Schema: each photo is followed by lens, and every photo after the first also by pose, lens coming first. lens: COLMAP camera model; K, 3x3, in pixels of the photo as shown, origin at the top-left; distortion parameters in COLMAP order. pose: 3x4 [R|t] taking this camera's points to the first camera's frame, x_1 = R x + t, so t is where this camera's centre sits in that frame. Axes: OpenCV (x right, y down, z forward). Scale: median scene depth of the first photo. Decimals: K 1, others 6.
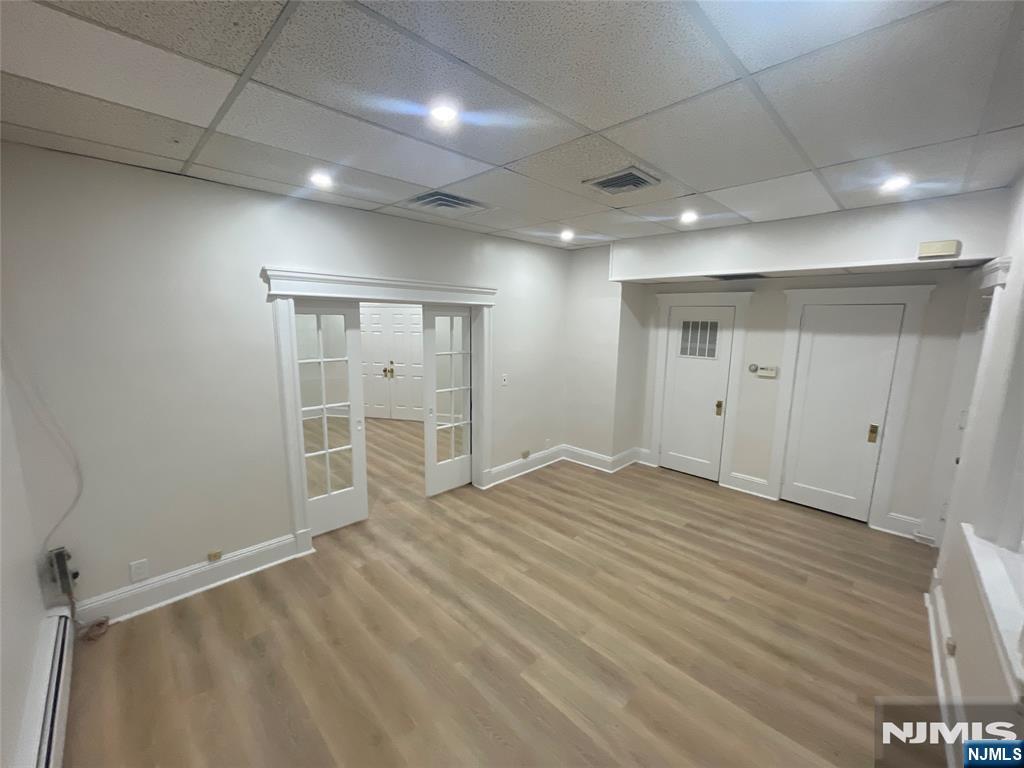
lens RADIAL K [[411.4, 0, 504.7], [0, 411.4, 382.3], [0, 0, 1]] dist [-0.000841, 0.000156]
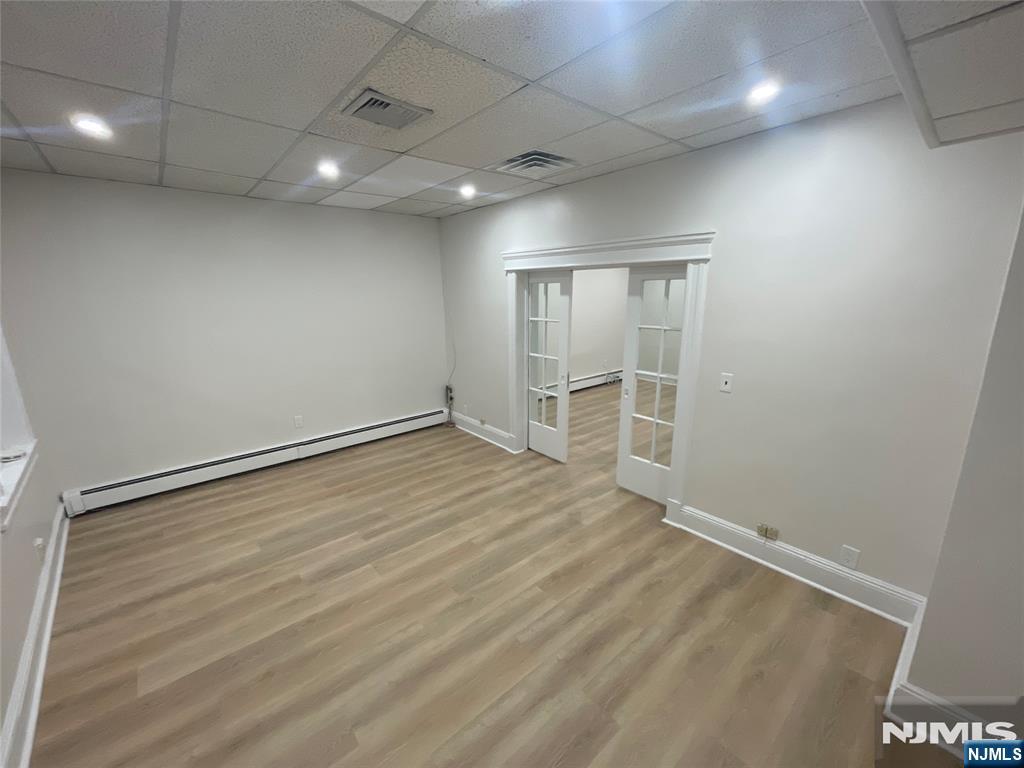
lens RADIAL K [[411.4, 0, 504.7], [0, 411.4, 382.3], [0, 0, 1]] dist [-0.000841, 0.000156]
pose [[-0.075196, 0.209537, -0.974905, 0.779665], [-0.146655, 0.964718, 0.218660, -0.116111], [0.986325, 0.159417, -0.041813, 0.889024]]
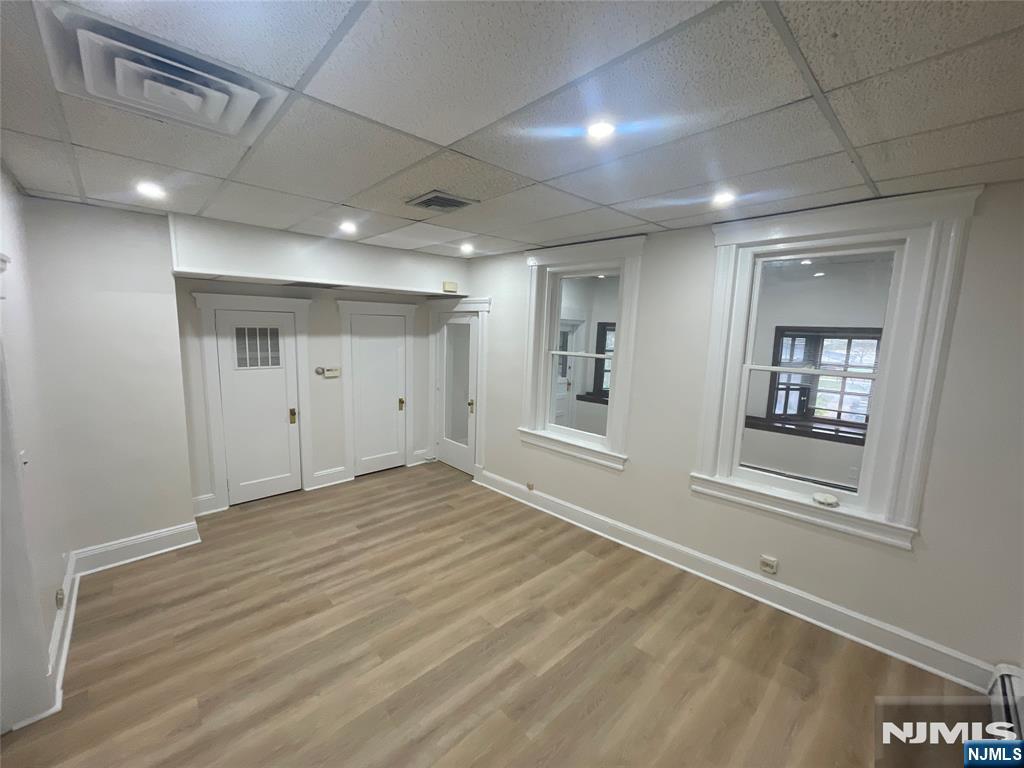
lens RADIAL K [[411.4, 0, 504.7], [0, 411.4, 382.3], [0, 0, 1]] dist [-0.000841, 0.000156]
pose [[0.035463, -0.146698, 0.988545, -0.528473], [0.135971, 0.980678, 0.140652, -0.107970], [-0.990078, 0.129425, 0.054725, 0.553876]]
